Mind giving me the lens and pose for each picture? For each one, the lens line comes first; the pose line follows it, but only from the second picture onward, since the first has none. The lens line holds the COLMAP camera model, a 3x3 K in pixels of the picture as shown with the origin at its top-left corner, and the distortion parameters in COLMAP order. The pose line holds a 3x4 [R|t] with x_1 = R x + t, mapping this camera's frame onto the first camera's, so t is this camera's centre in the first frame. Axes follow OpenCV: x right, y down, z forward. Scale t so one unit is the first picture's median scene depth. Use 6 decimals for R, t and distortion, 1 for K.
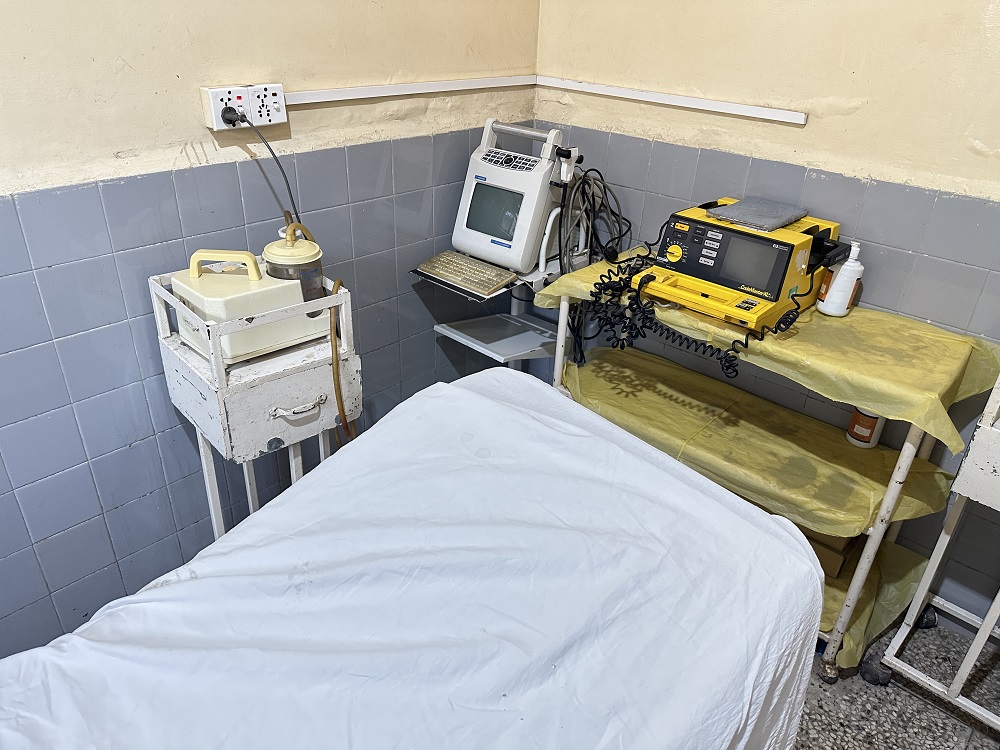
lens RADIAL K [[700.3, 0, 497.3], [0, 700.3, 380.4], [0, 0, 1]] dist [0.116037, -0.176190]
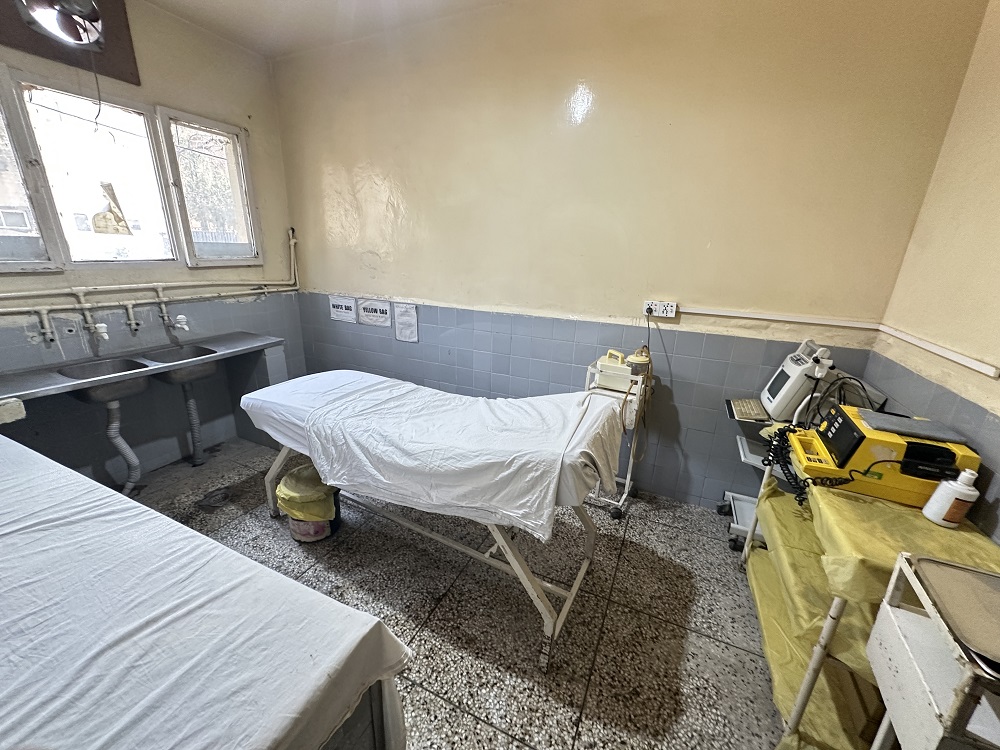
lens RADIAL K [[398.7, 0, 517.3], [0, 398.7, 377.5], [0, 0, 1]] dist [0.000192, 0.000042]
pose [[0.330309, 0.262776, -0.906556, 0.793887], [-0.477534, 0.874997, 0.079636, -0.023016], [0.814160, 0.406607, 0.414504, 0.050698]]
